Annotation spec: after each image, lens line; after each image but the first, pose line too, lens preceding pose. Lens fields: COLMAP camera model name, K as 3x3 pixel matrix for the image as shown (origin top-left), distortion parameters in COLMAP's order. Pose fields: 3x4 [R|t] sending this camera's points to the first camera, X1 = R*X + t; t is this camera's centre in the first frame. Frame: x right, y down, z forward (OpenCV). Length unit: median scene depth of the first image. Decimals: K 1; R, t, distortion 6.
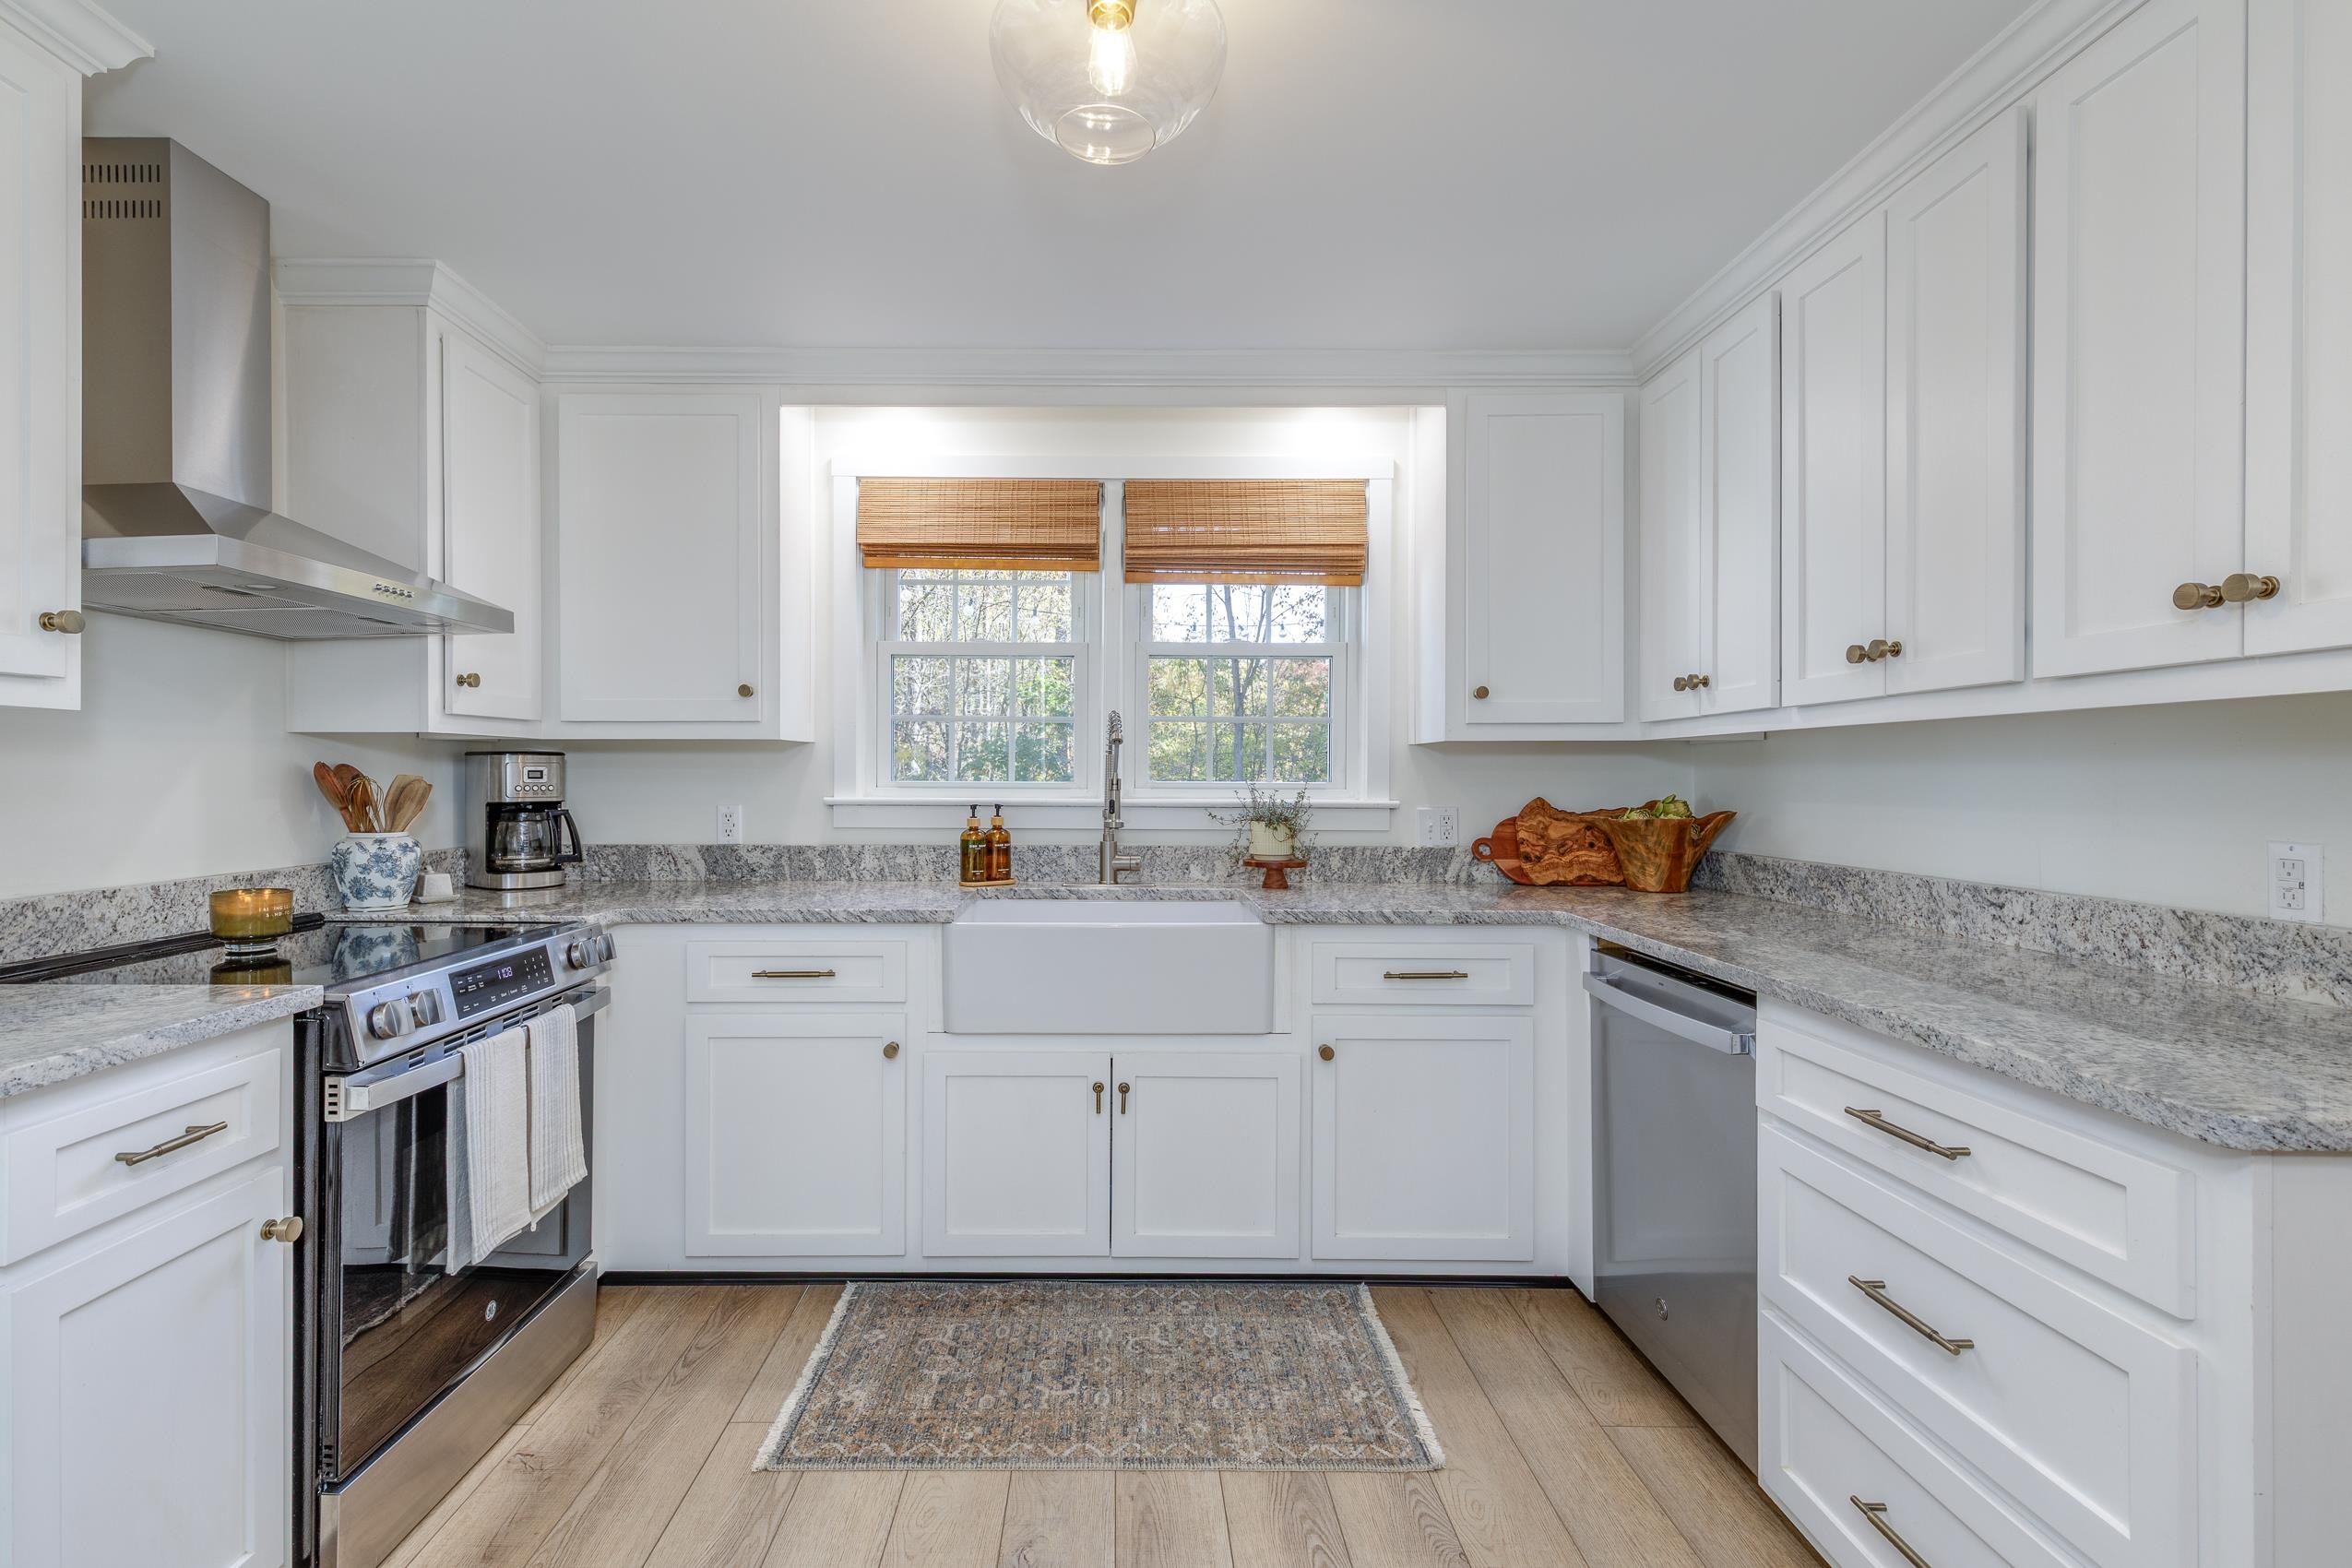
lens RADIAL K [[1083.5, 0, 1094.9], [0, 1083.5, 782.1], [0, 0, 1]] dist [-0.003593, -0.000685]
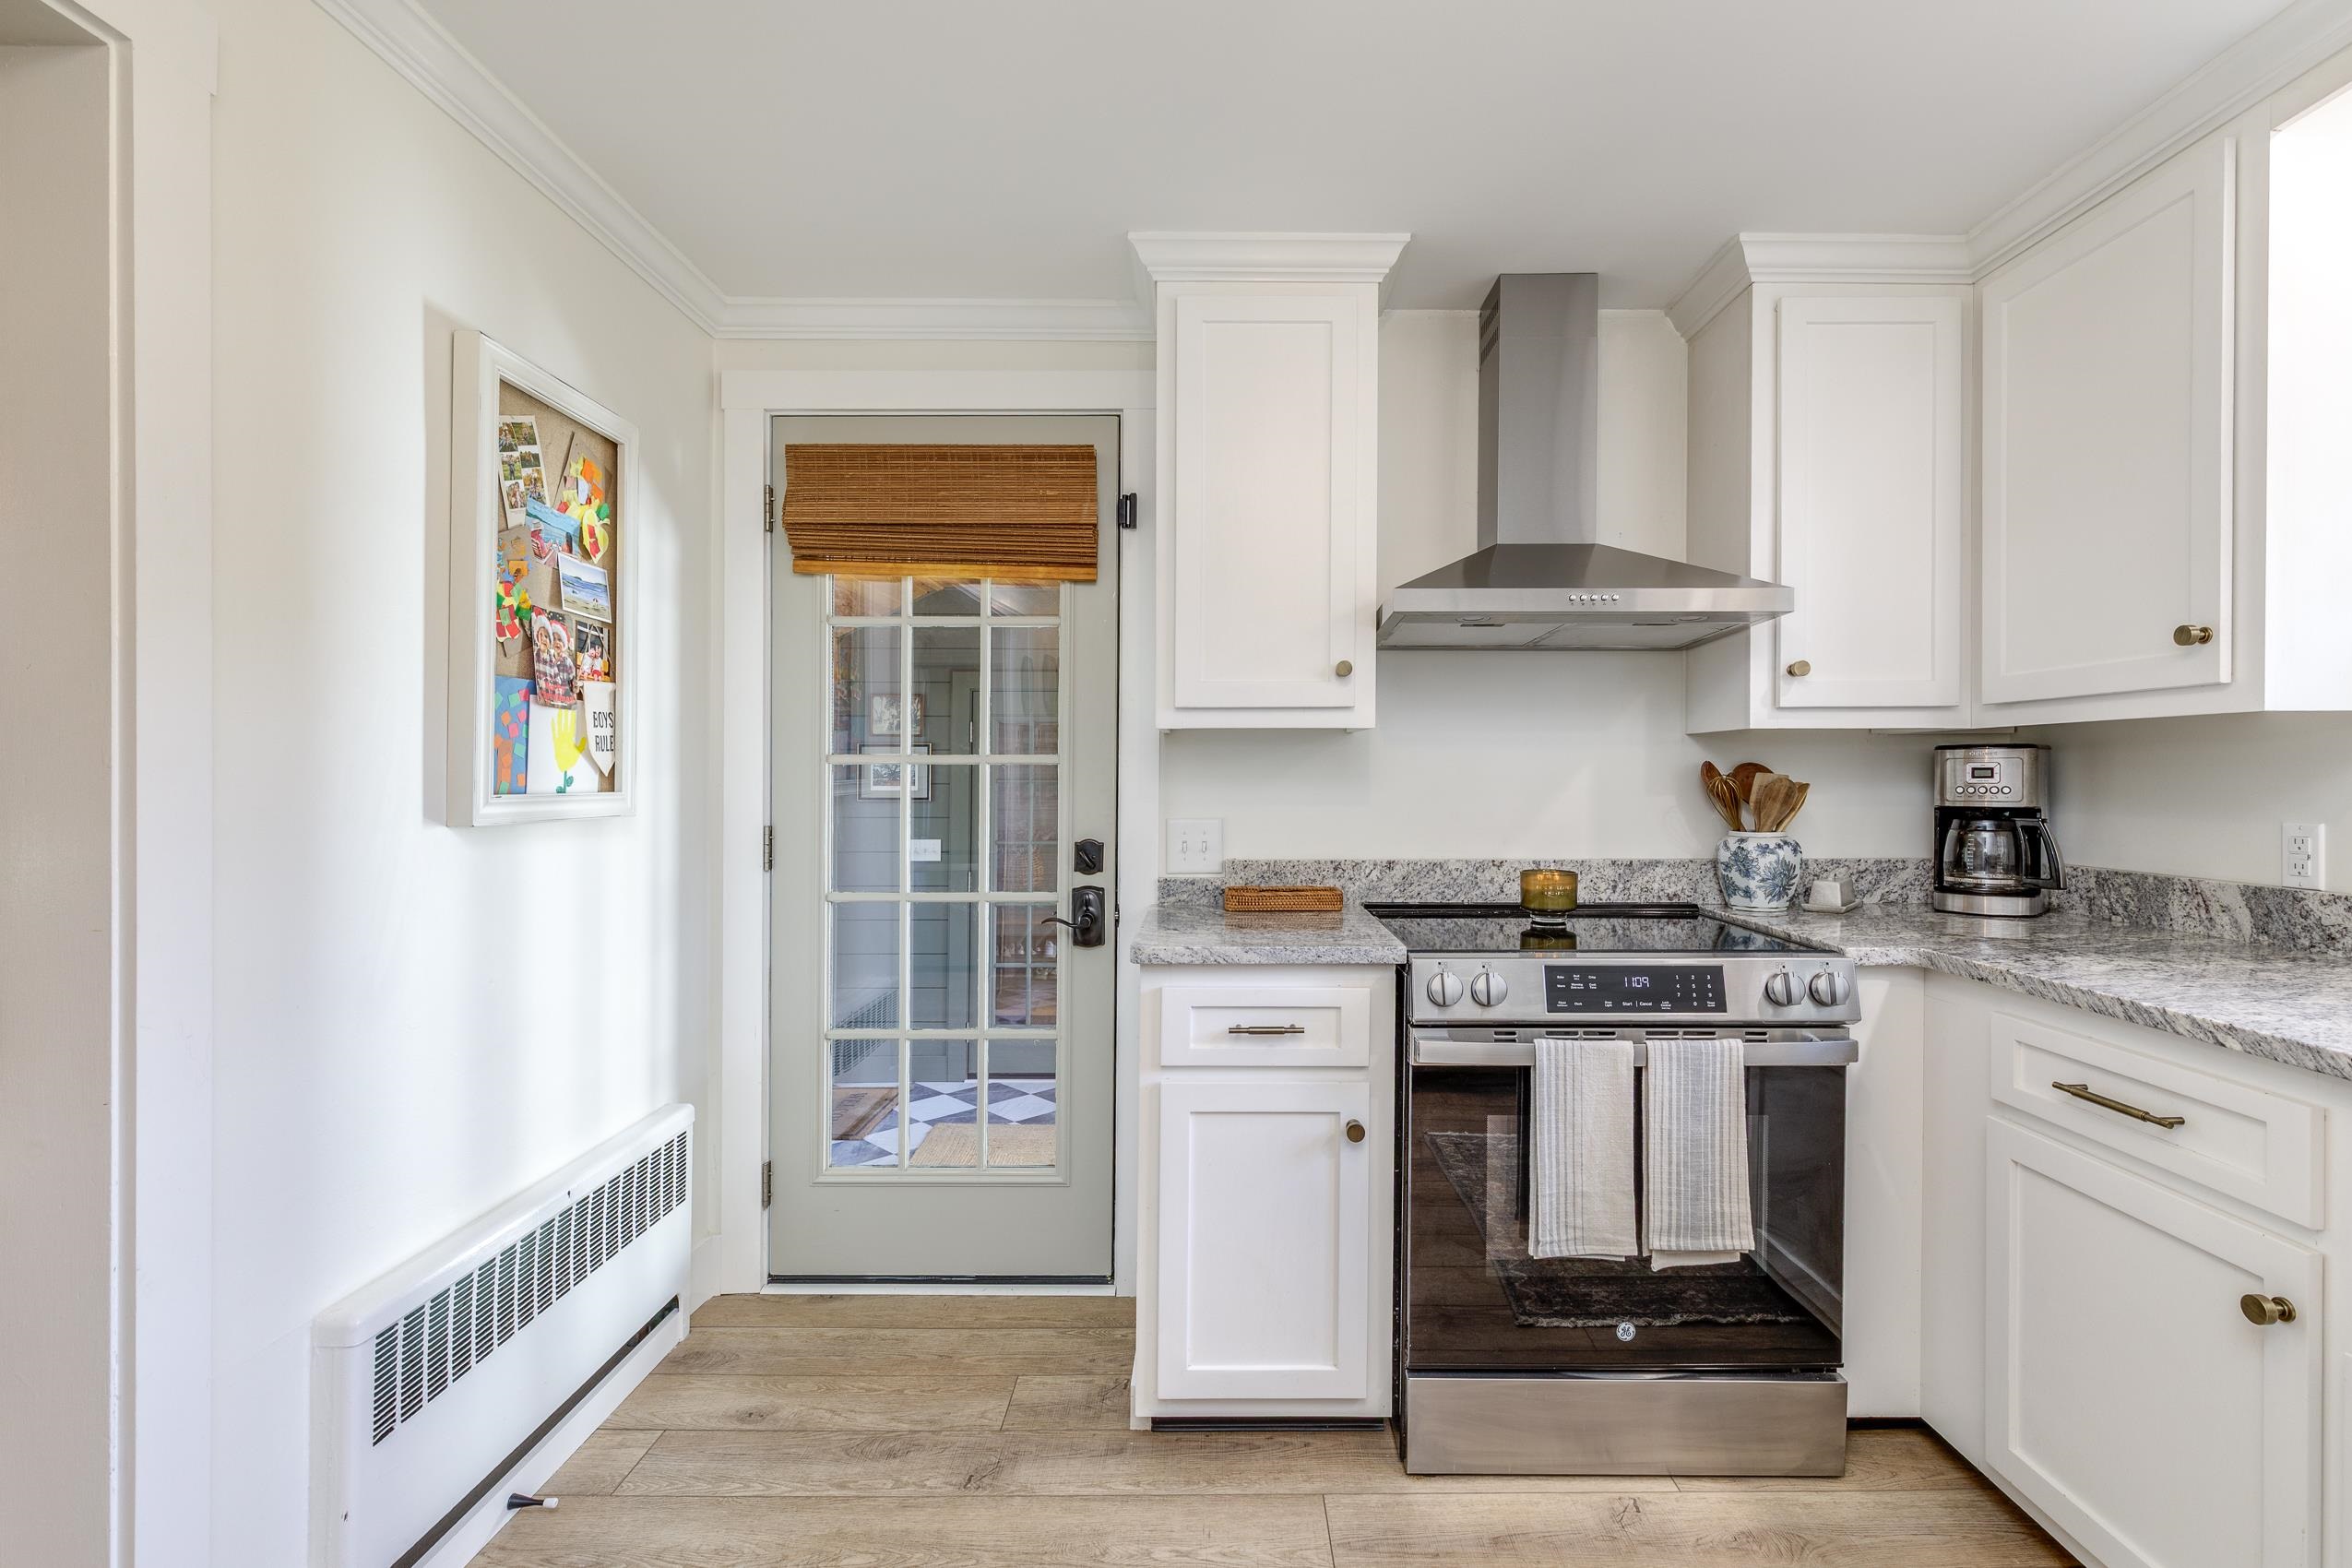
lens RADIAL K [[1083.5, 0, 1262.1], [0, 1083.5, 775.9], [0, 0, 1]] dist [-0.003593, -0.000685]
pose [[0.024797, -0.001008, -0.999692, 0.264867], [-0.007872, 0.999968, -0.001203, 0.000113], [0.999662, 0.007900, 0.024789, 0.439890]]
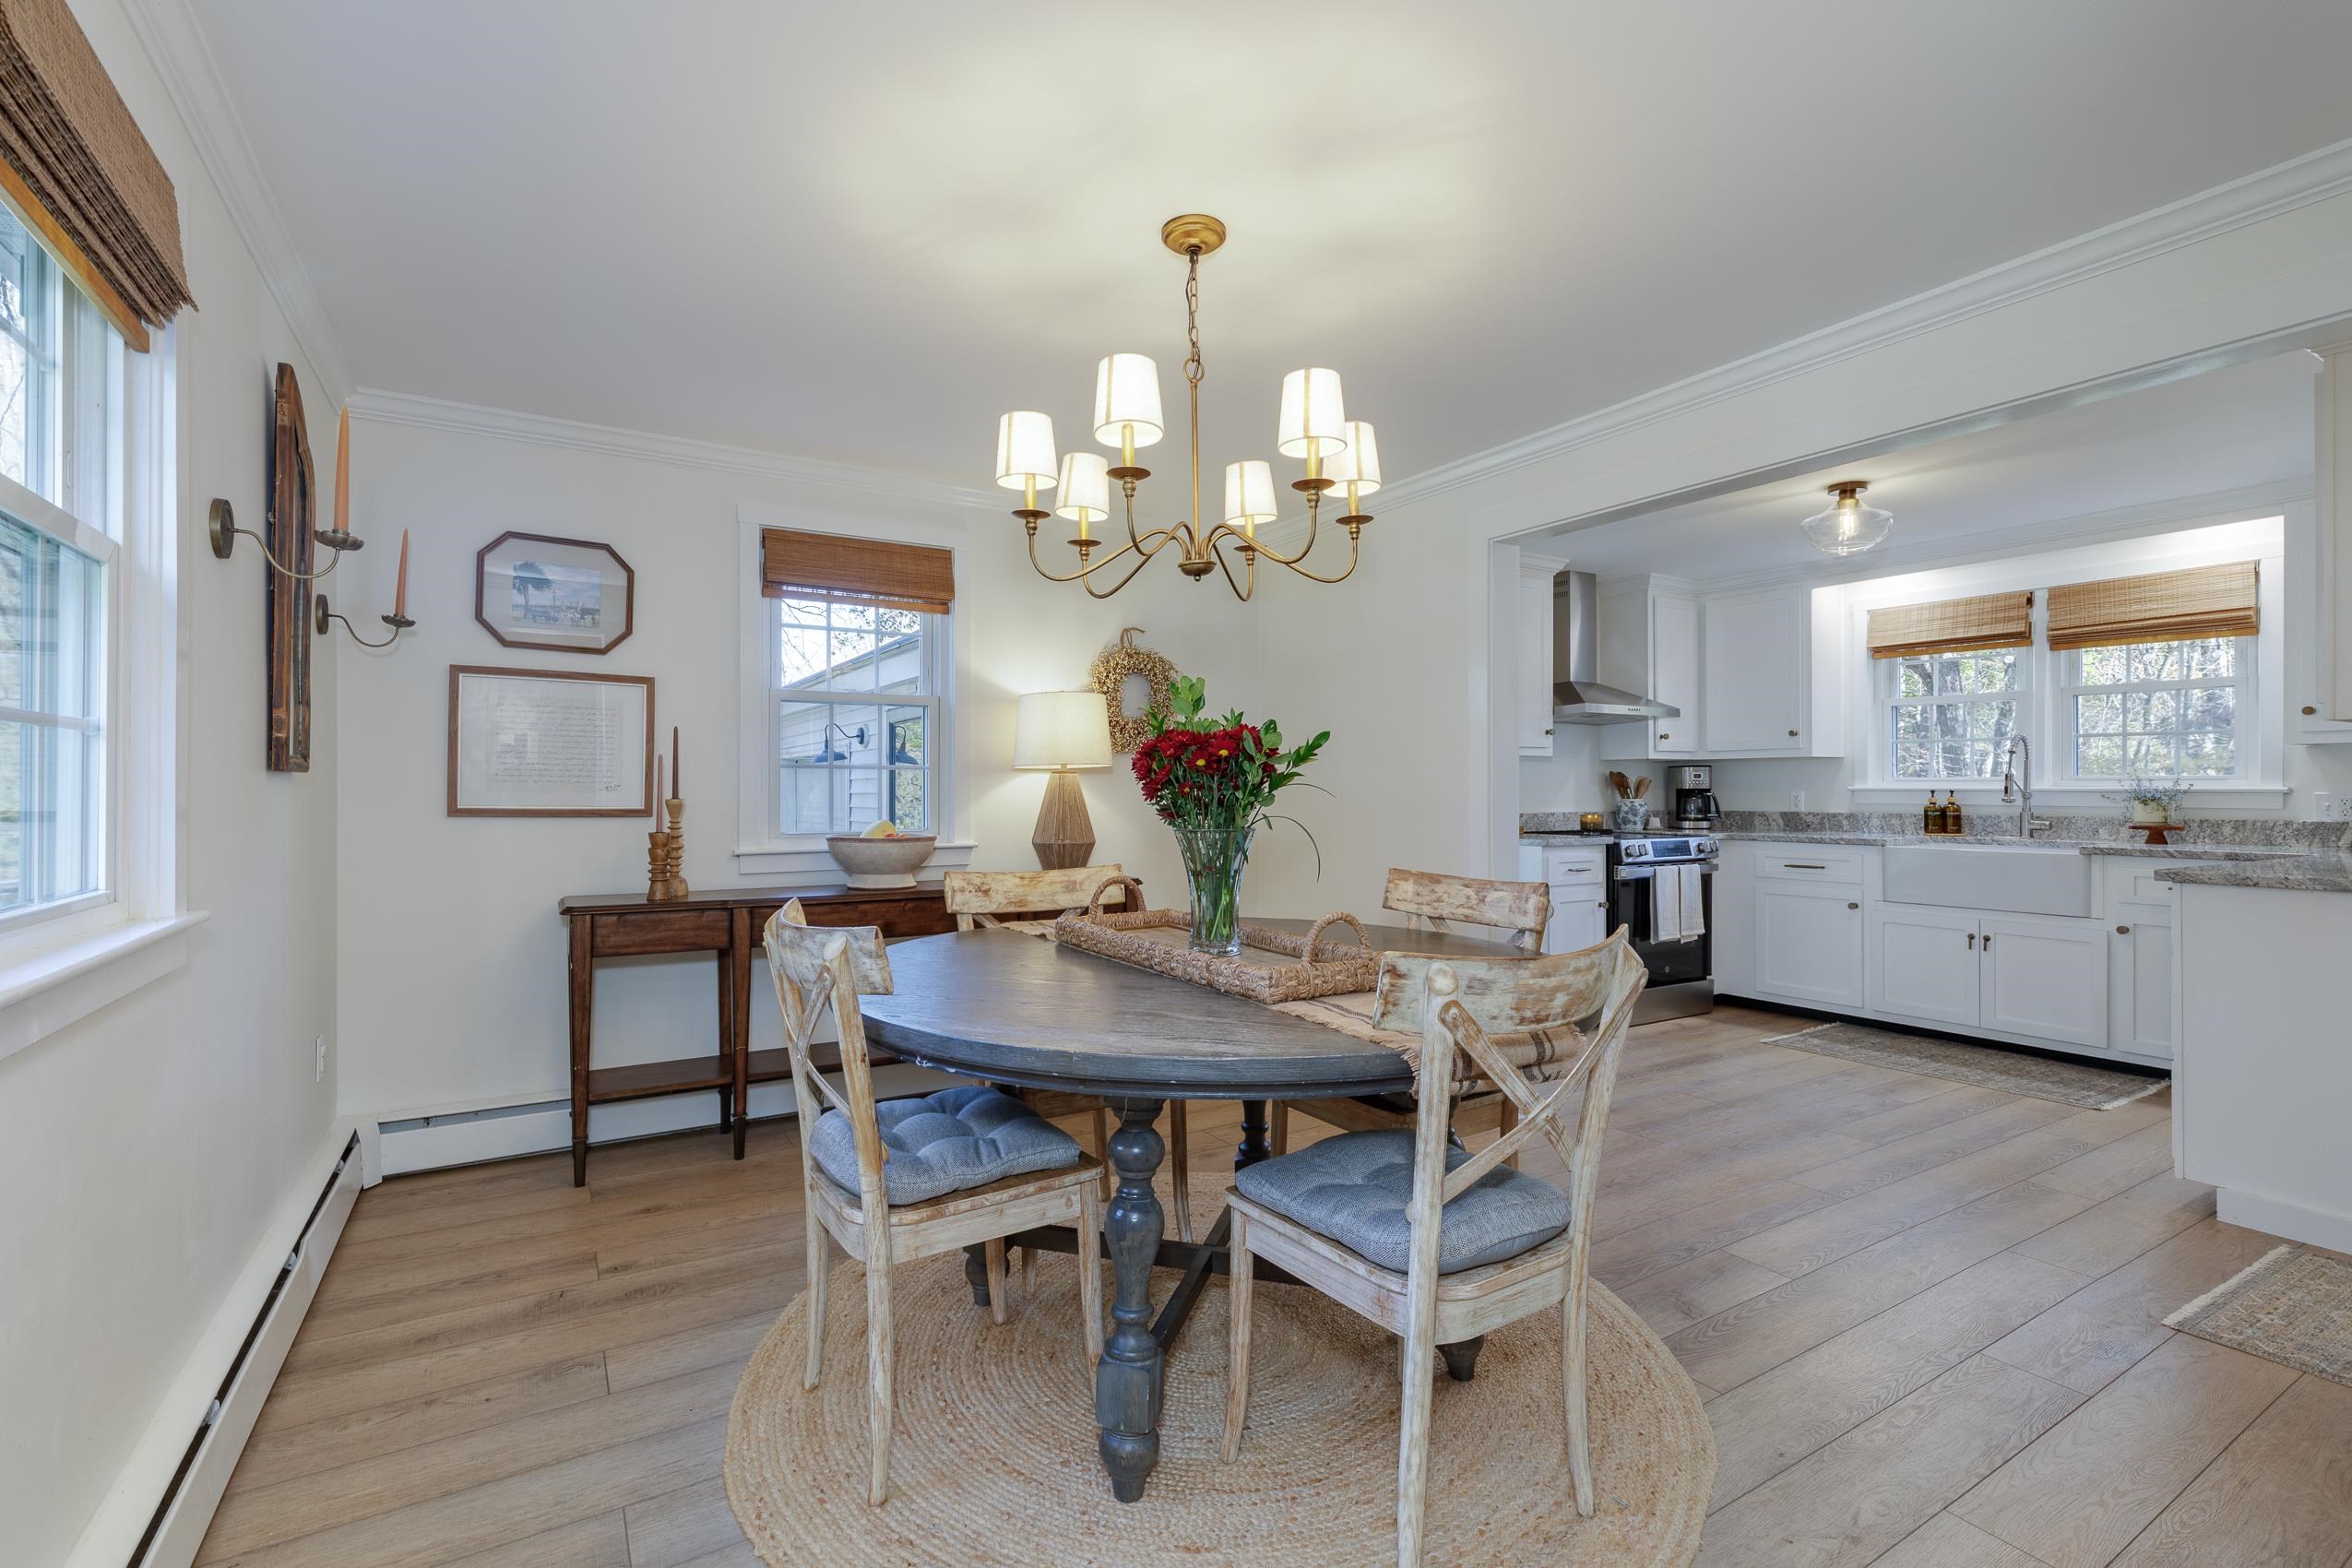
lens RADIAL K [[1083.5, 0, 1192.3], [0, 1083.5, 785.8], [0, 0, 1]] dist [-0.003593, -0.000685]
pose [[0.554191, -0.006056, -0.832368, 0.718577], [-0.002346, 0.999958, -0.008837, 0.033475], [0.832386, 0.006850, 0.554153, -1.032306]]
